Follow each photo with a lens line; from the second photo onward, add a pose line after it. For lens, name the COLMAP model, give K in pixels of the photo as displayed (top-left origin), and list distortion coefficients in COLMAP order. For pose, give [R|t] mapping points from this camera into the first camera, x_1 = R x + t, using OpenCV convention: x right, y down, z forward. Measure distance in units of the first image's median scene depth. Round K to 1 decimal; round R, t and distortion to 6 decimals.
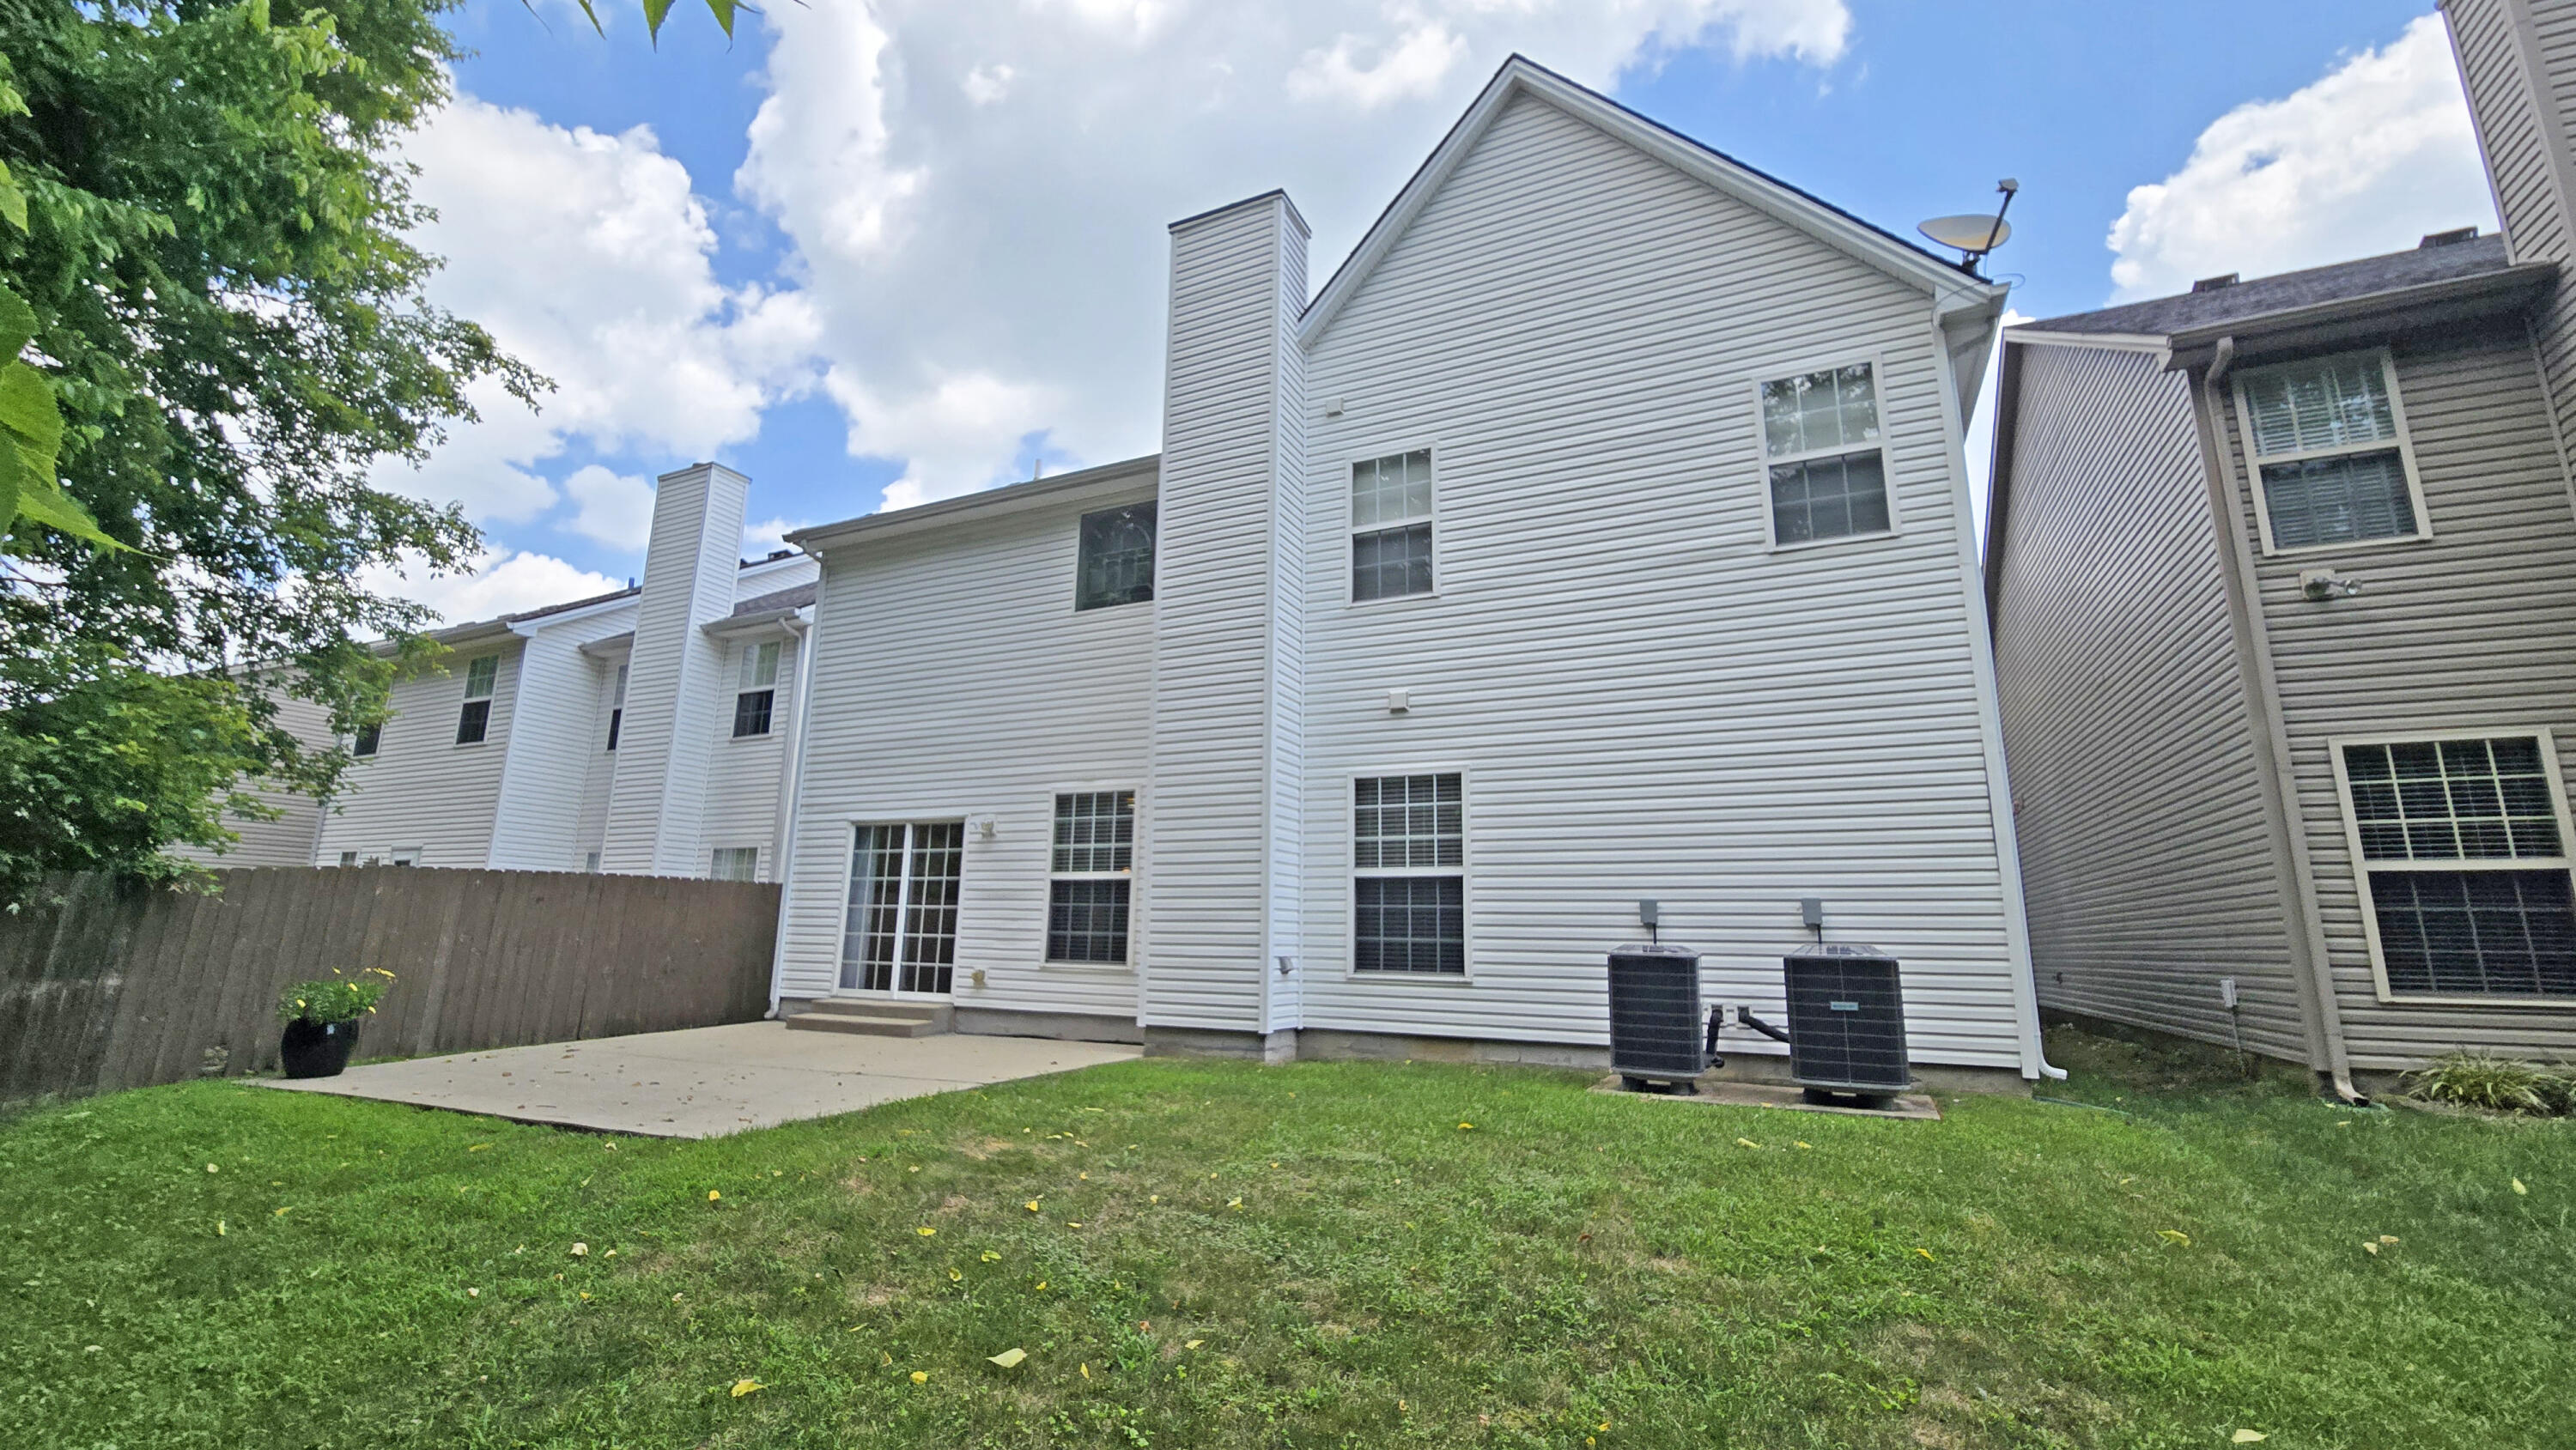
lens RADIAL K [[1071.7, 0, 1288.0], [0, 1071.7, 725.0], [0, 0, 1]] dist [-0.000248, 0.001056]
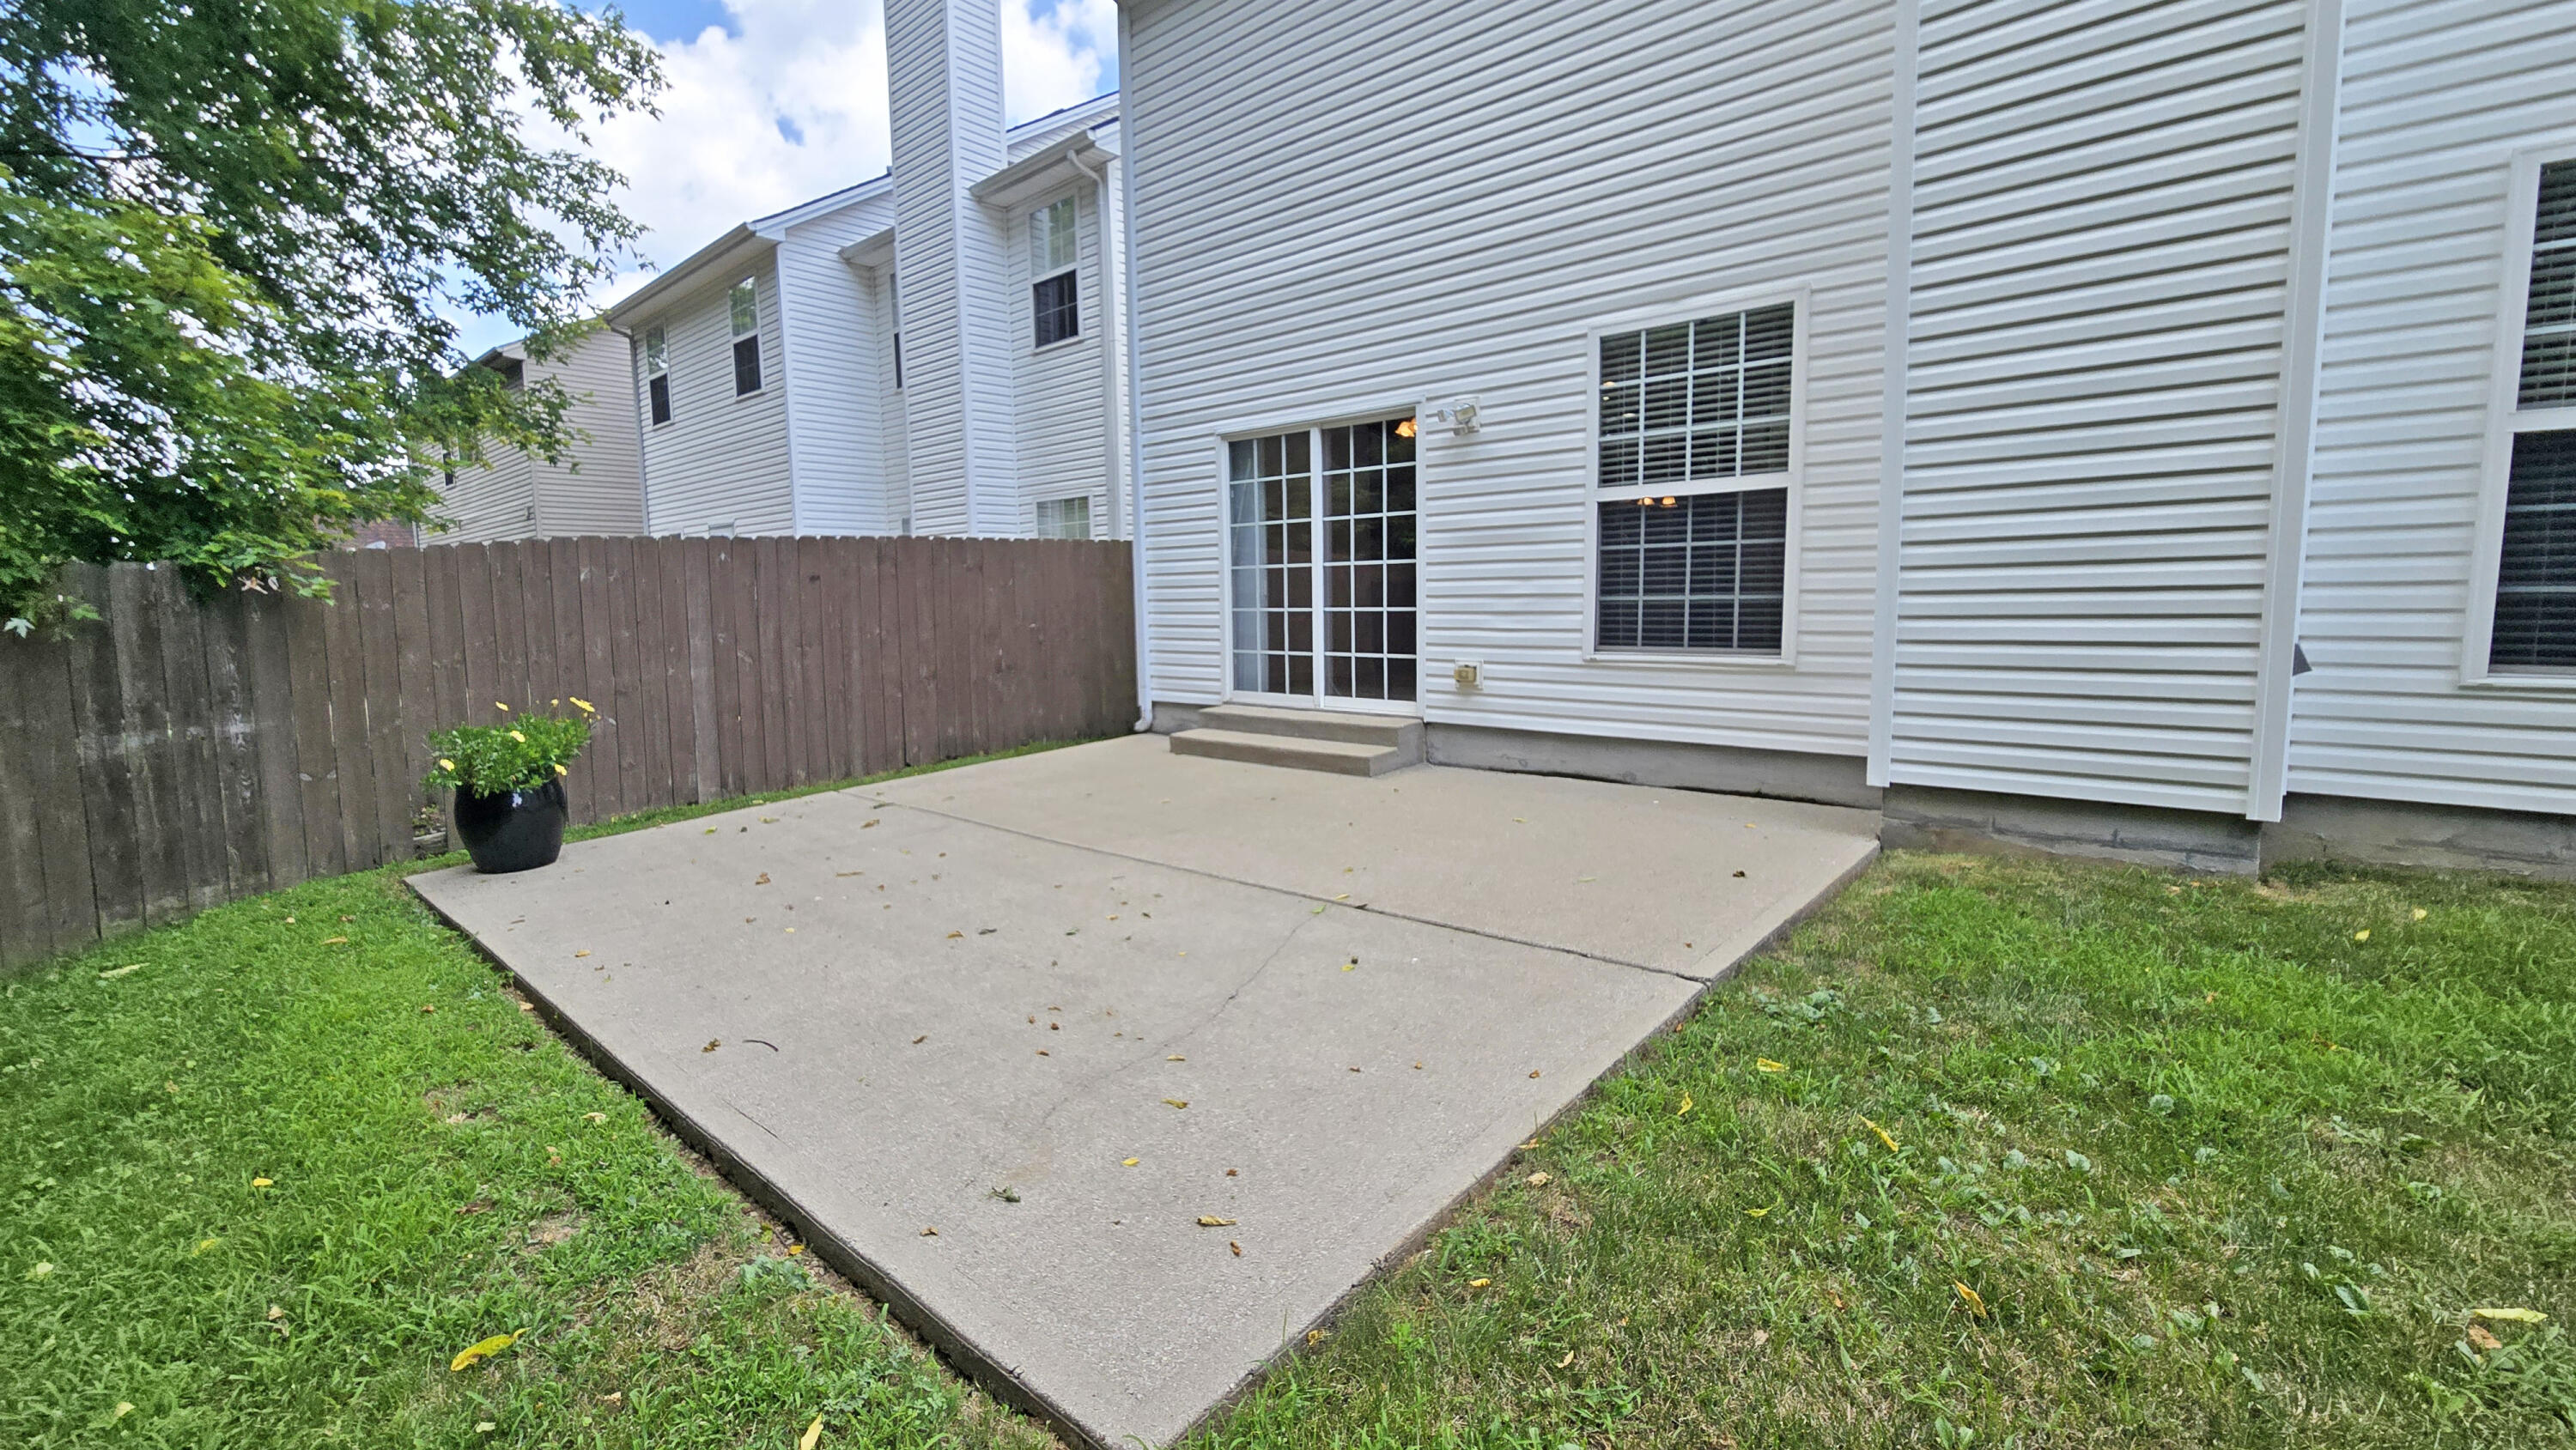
lens RADIAL K [[1071.7, 0, 1288.0], [0, 1071.7, 725.0], [0, 0, 1]] dist [-0.000248, 0.001056]
pose [[0.962764, -0.004803, -0.270300, -0.206314], [0.089679, 0.948902, 0.302561, 0.066836], [0.255035, -0.315535, 0.914000, 0.391217]]
